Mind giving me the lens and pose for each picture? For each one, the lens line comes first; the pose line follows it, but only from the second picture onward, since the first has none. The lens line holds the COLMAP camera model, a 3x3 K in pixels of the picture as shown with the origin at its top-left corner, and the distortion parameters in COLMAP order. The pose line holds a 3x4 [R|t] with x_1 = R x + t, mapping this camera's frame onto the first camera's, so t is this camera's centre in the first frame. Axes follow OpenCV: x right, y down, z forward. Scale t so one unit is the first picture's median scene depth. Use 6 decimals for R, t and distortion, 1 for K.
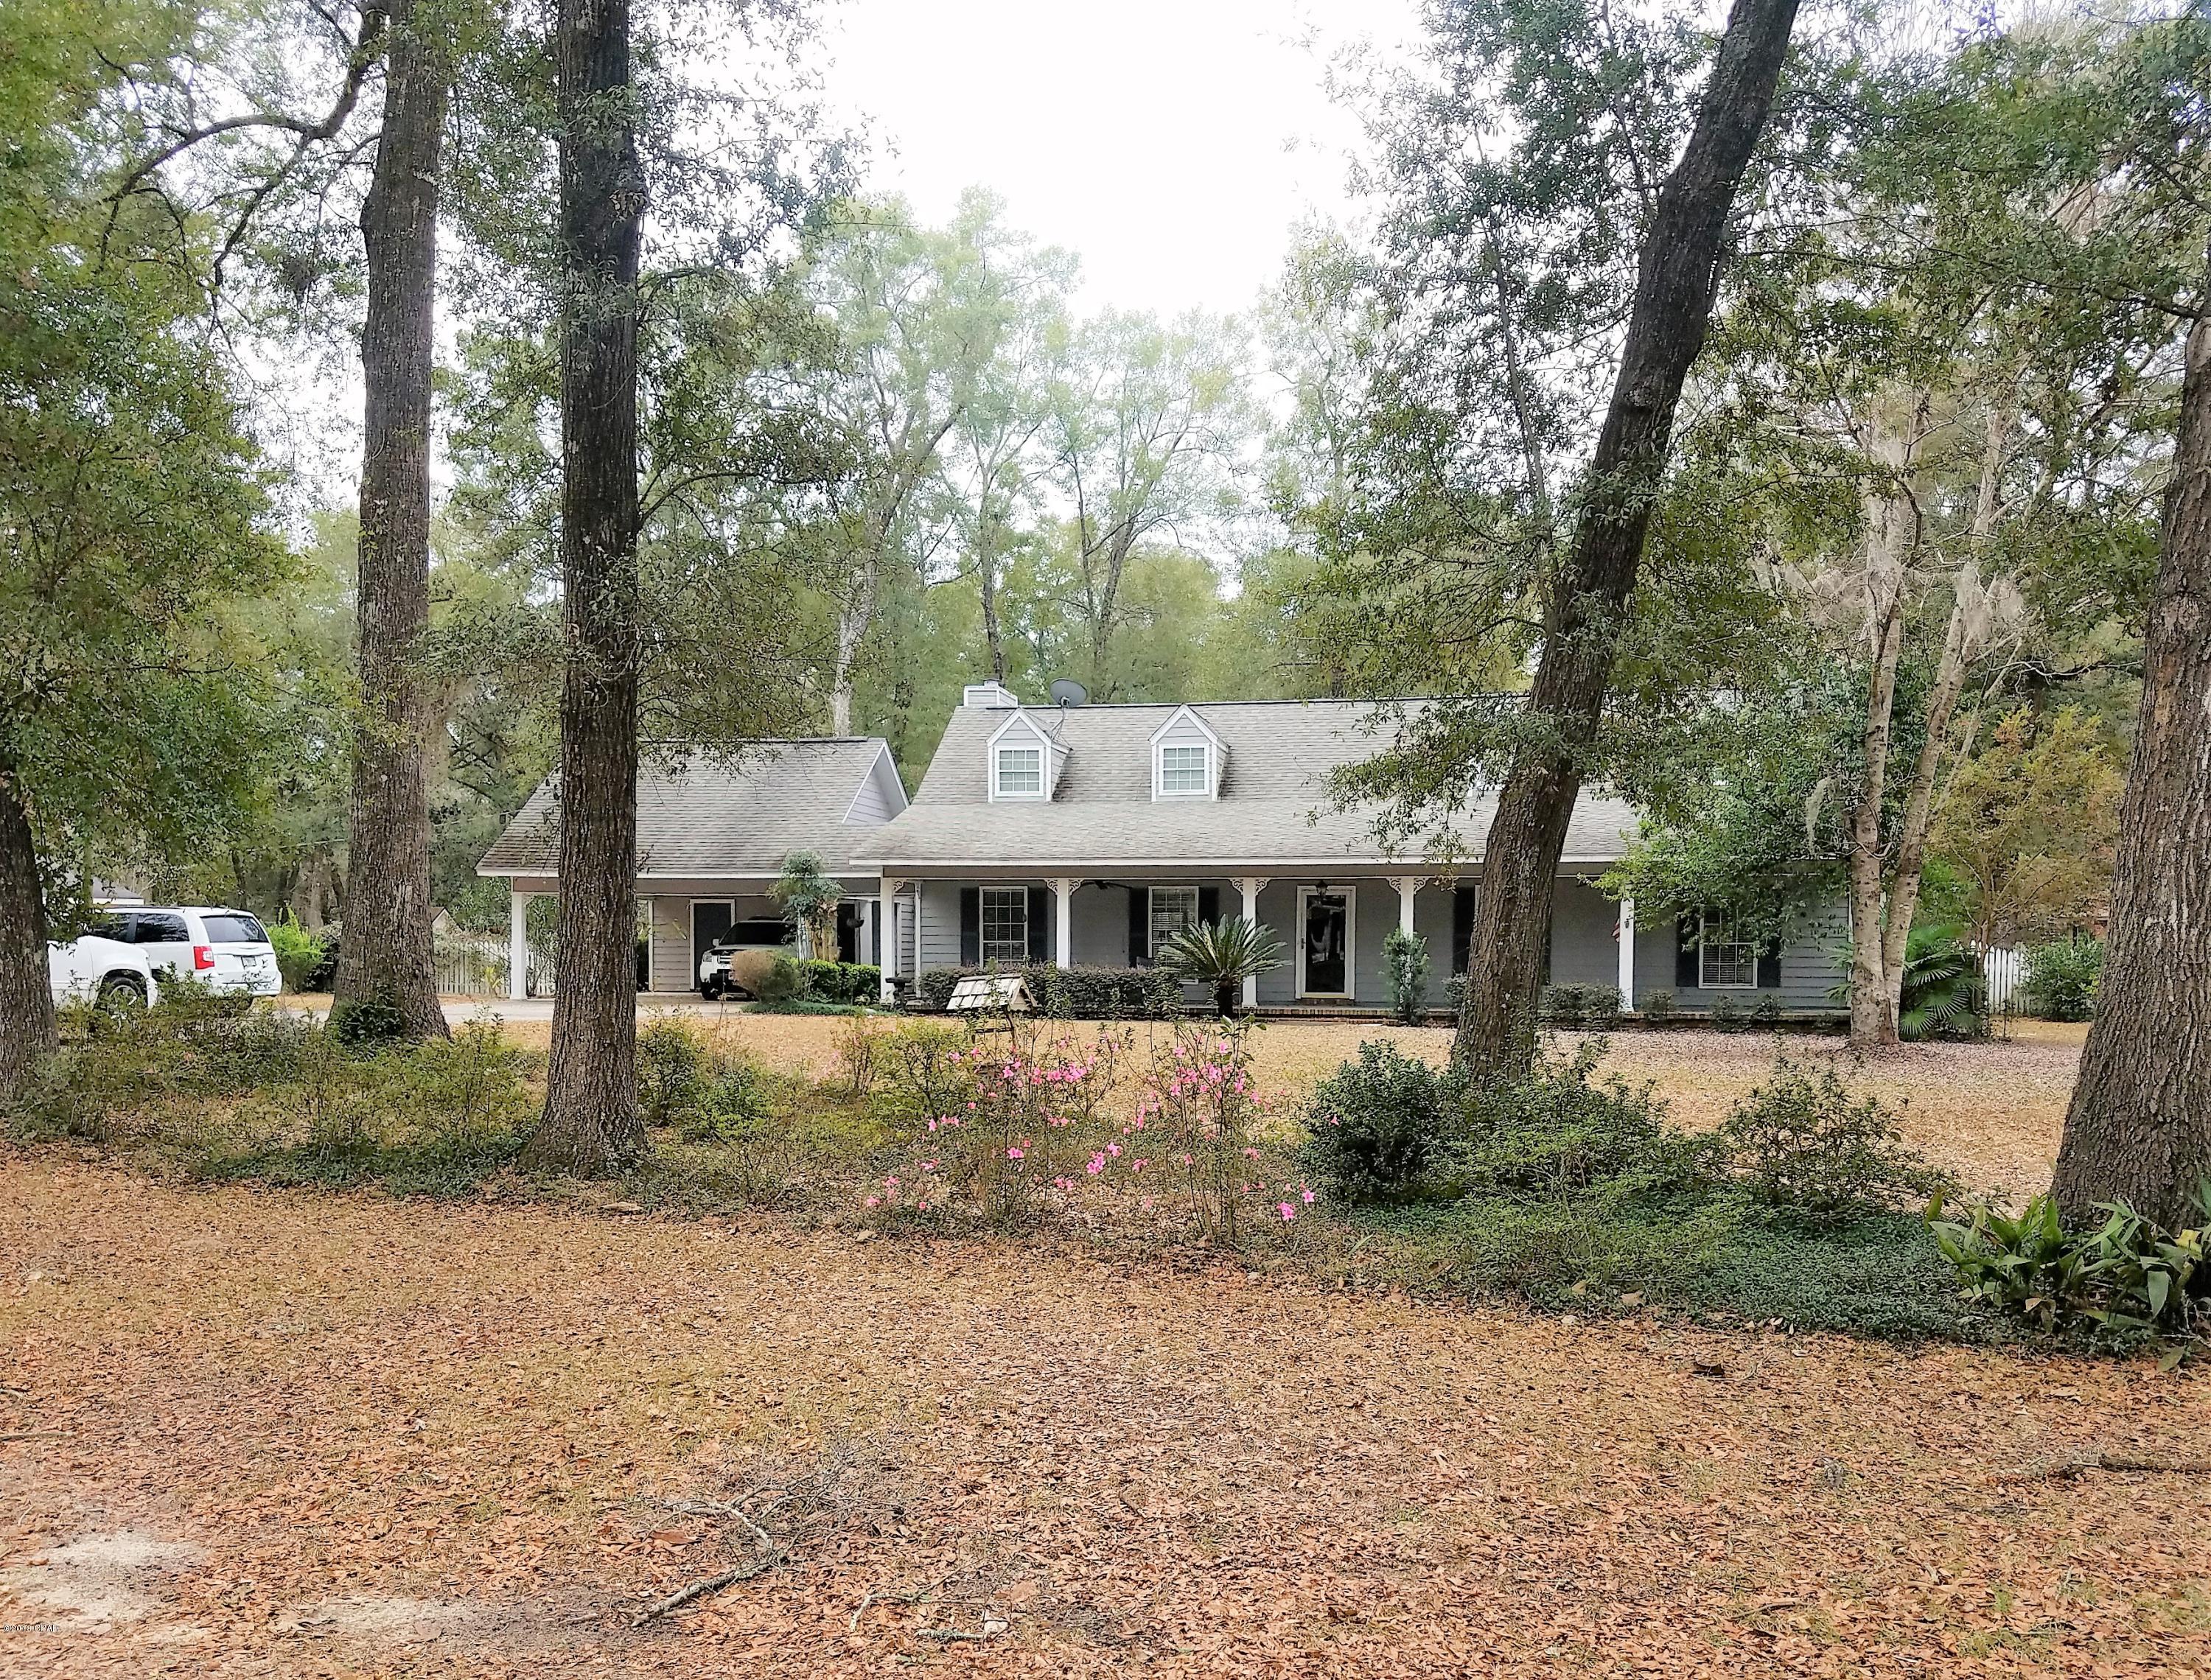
lens RADIAL K [[1918.8, 0, 1095.4], [0, 1918.8, 986.1], [0, 0, 1]] dist [0.292538, -0.564268]
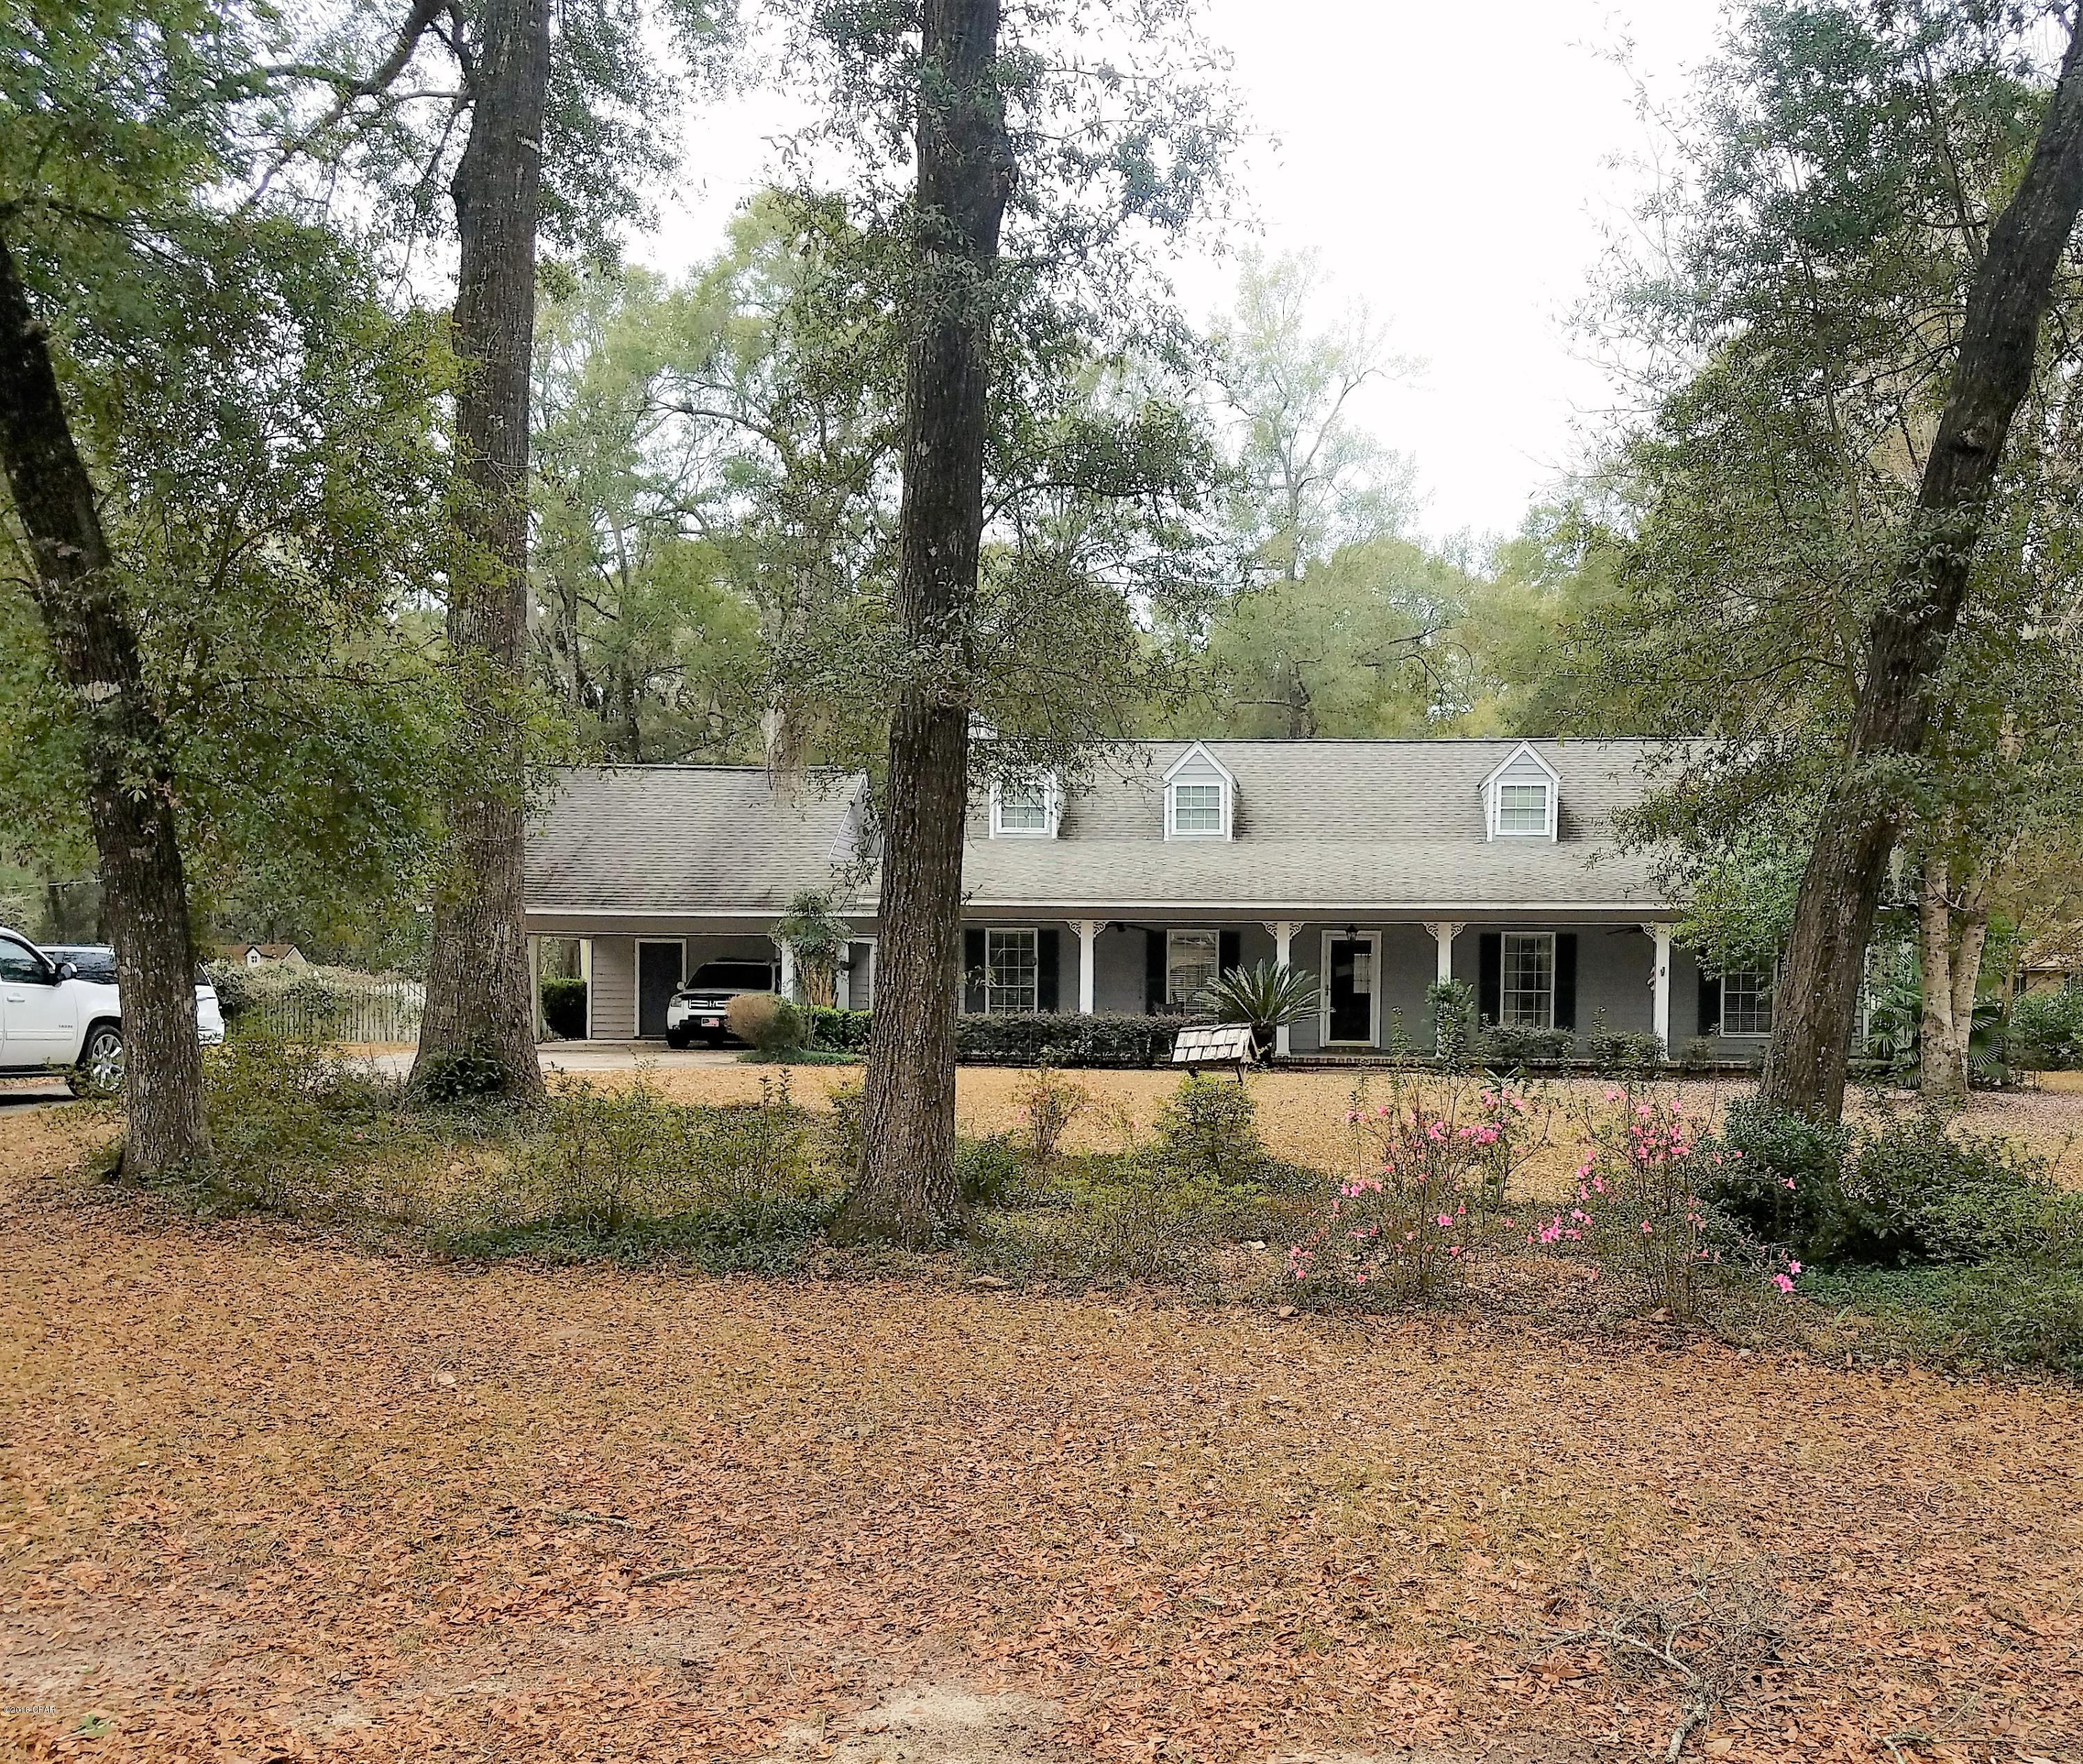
lens RADIAL K [[1982.8, 0, 1241.0], [0, 1982.8, 1006.8], [0, 0, 1]] dist [0.272281, -0.465858]
pose [[0.990428, 0.002653, 0.138008, -0.166428], [-0.000941, 0.999922, -0.012468, -0.002472], [-0.138030, 0.012218, 0.990353, 0.037592]]
